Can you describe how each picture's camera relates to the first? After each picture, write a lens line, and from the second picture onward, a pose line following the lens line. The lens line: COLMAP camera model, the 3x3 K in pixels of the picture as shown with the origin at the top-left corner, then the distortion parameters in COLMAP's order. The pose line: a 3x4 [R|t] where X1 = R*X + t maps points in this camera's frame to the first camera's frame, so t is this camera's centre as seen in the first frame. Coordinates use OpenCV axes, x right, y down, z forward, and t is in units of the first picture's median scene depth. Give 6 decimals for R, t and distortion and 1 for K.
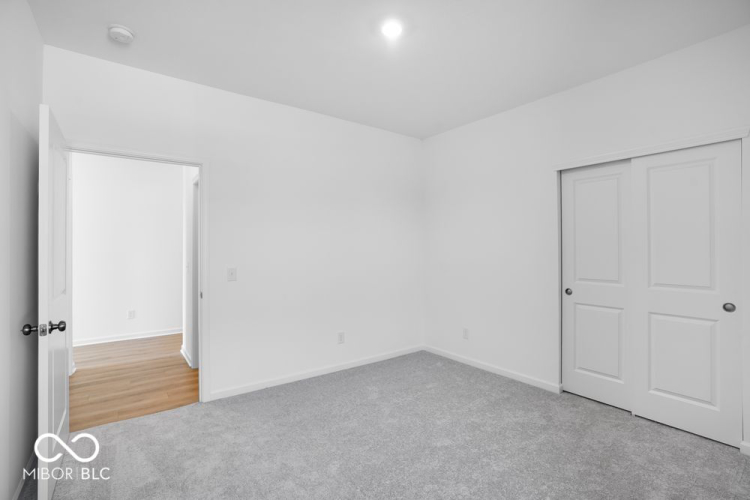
lens RADIAL K [[350.5, 0, 378.8], [0, 350.5, 254.5], [0, 0, 1]] dist [-0.026077, 0.000589]
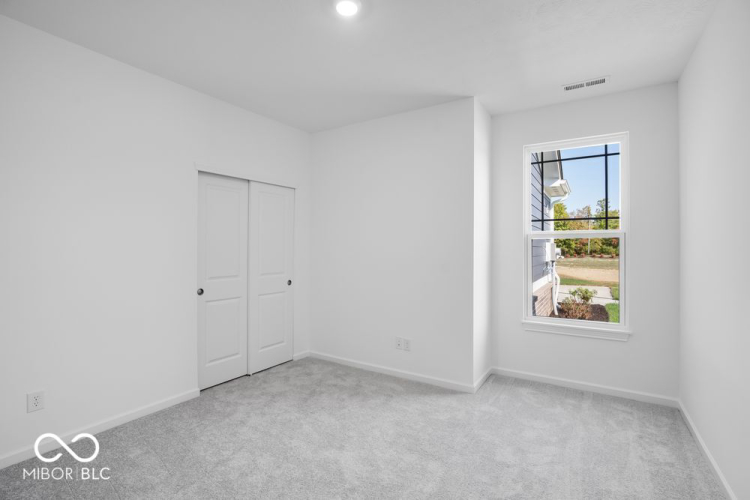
lens RADIAL K [[350.5, 0, 378.8], [0, 350.5, 254.5], [0, 0, 1]] dist [-0.026077, 0.000589]
pose [[-0.367875, -0.015607, 0.929744, -0.645732], [0.014054, 0.999652, 0.022341, -0.018705], [-0.929769, 0.021286, -0.367528, 0.970929]]
